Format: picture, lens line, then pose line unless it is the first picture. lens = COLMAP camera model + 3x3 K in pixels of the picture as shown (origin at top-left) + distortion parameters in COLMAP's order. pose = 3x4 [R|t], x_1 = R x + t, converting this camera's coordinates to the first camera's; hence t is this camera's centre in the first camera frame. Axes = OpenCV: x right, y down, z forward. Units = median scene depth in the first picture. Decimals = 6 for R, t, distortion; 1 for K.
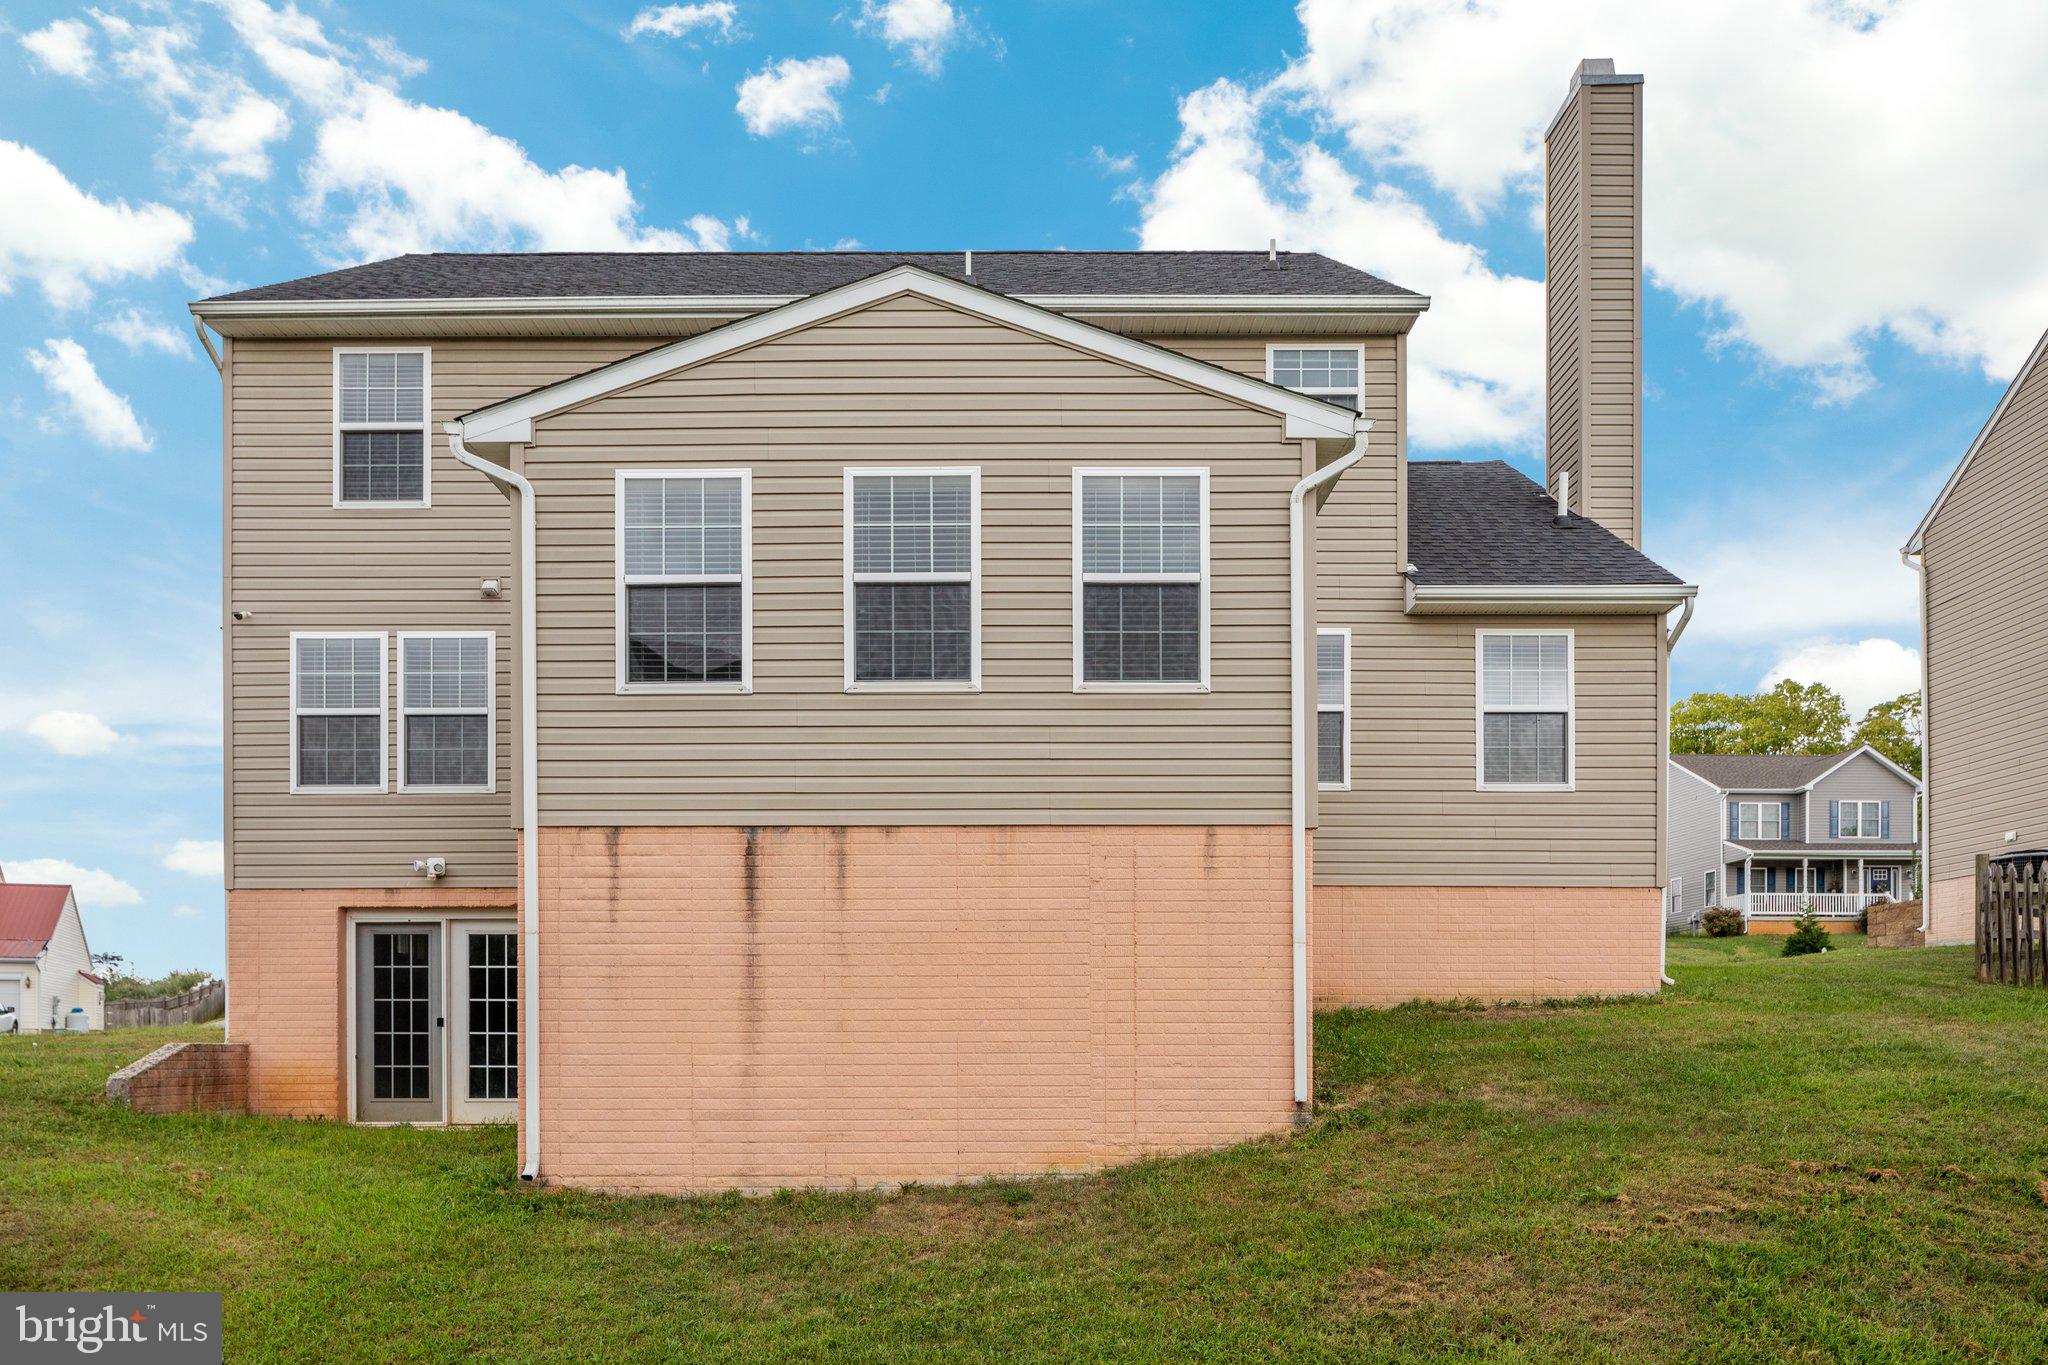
lens RADIAL K [[1392.6, 0, 899.9], [0, 1392.6, 679.4], [0, 0, 1]] dist [-0.009747, -0.002673]
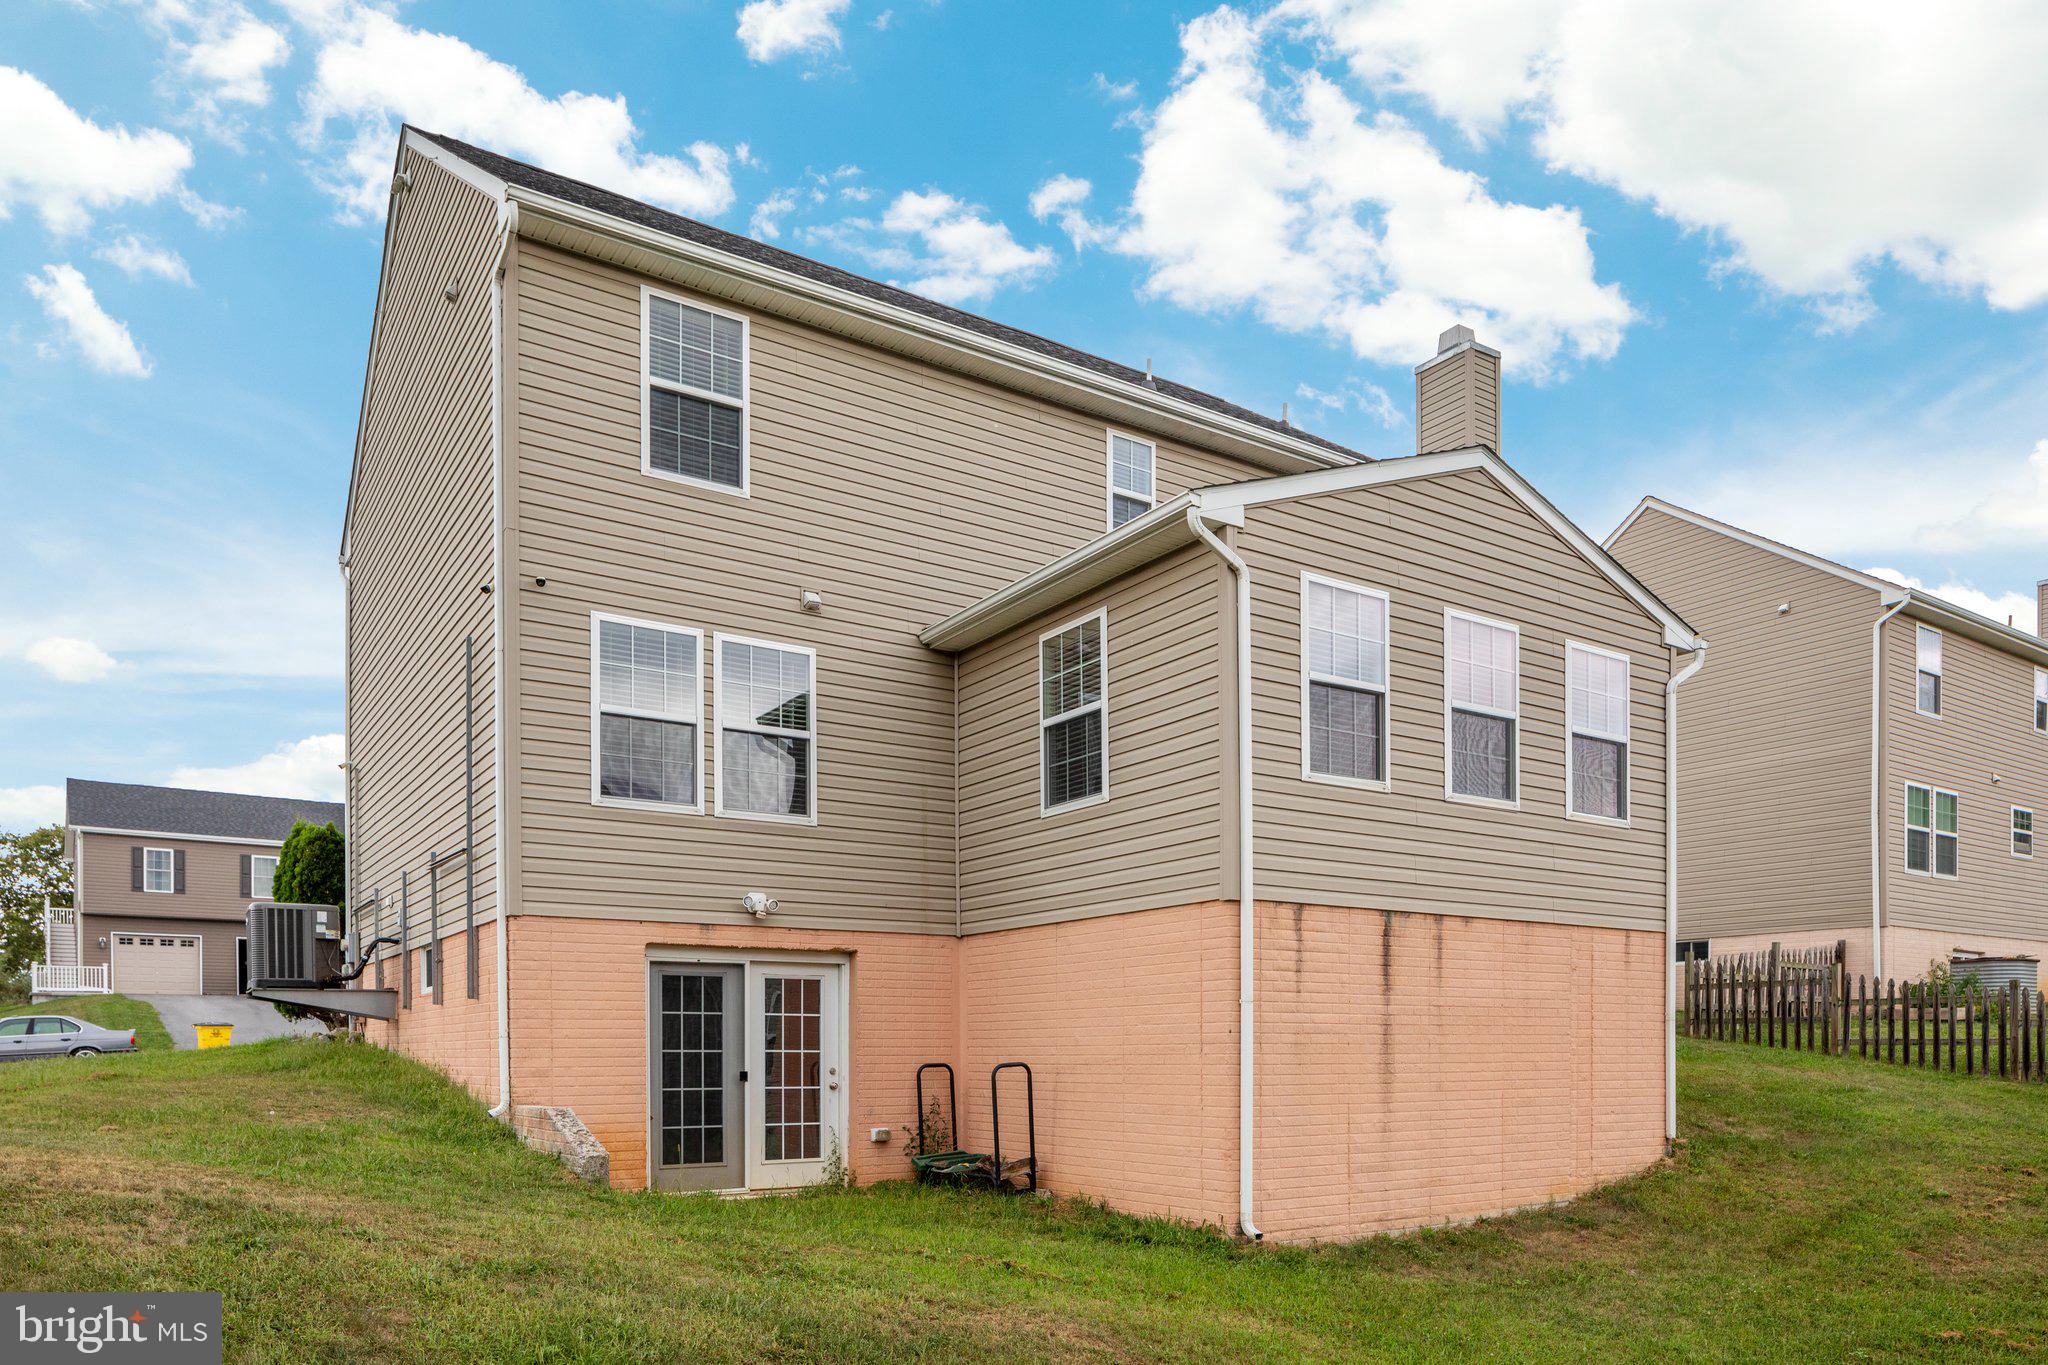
lens RADIAL K [[1363.7, 0, 1126.4], [0, 1363.7, 694.5], [0, 0, 1]] dist [-0.012797, -0.000953]
pose [[0.819868, 0.147128, 0.553326, -0.892664], [-0.141790, 0.988491, -0.052746, 0.019547], [-0.554718, -0.035211, 0.831293, 0.194273]]
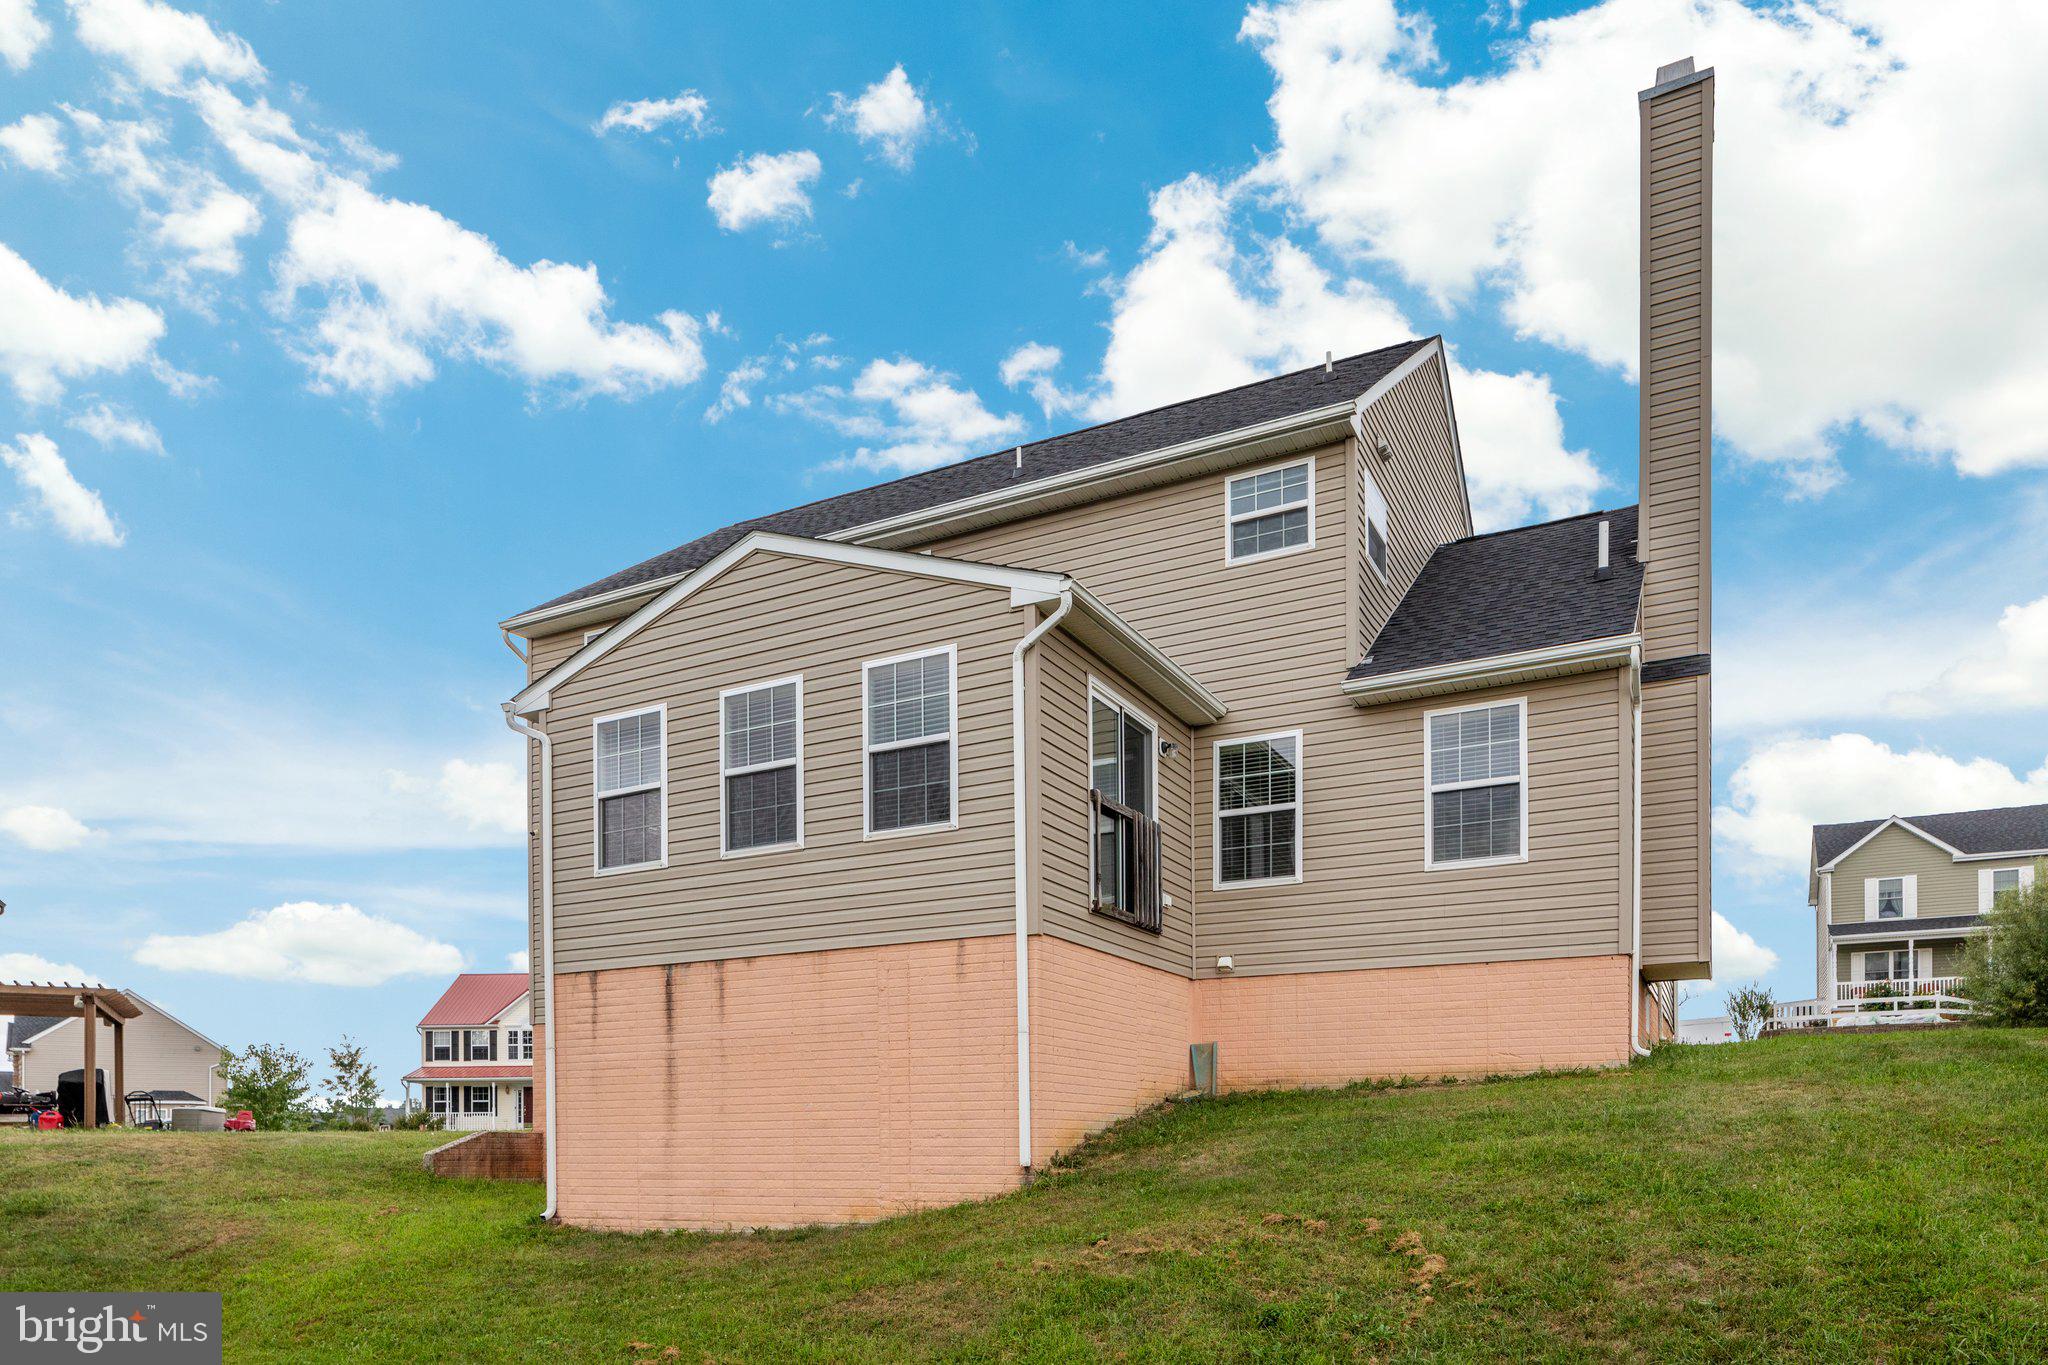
lens RADIAL K [[1413.6, 0, 1021.4], [0, 1413.6, 716.3], [0, 0, 1]] dist [-0.016379, 0.001361]
pose [[0.875186, -0.147719, -0.460683, 0.849654], [0.125216, 0.988961, -0.079232, 0.016517], [0.467301, 0.011658, 0.884021, -0.071426]]
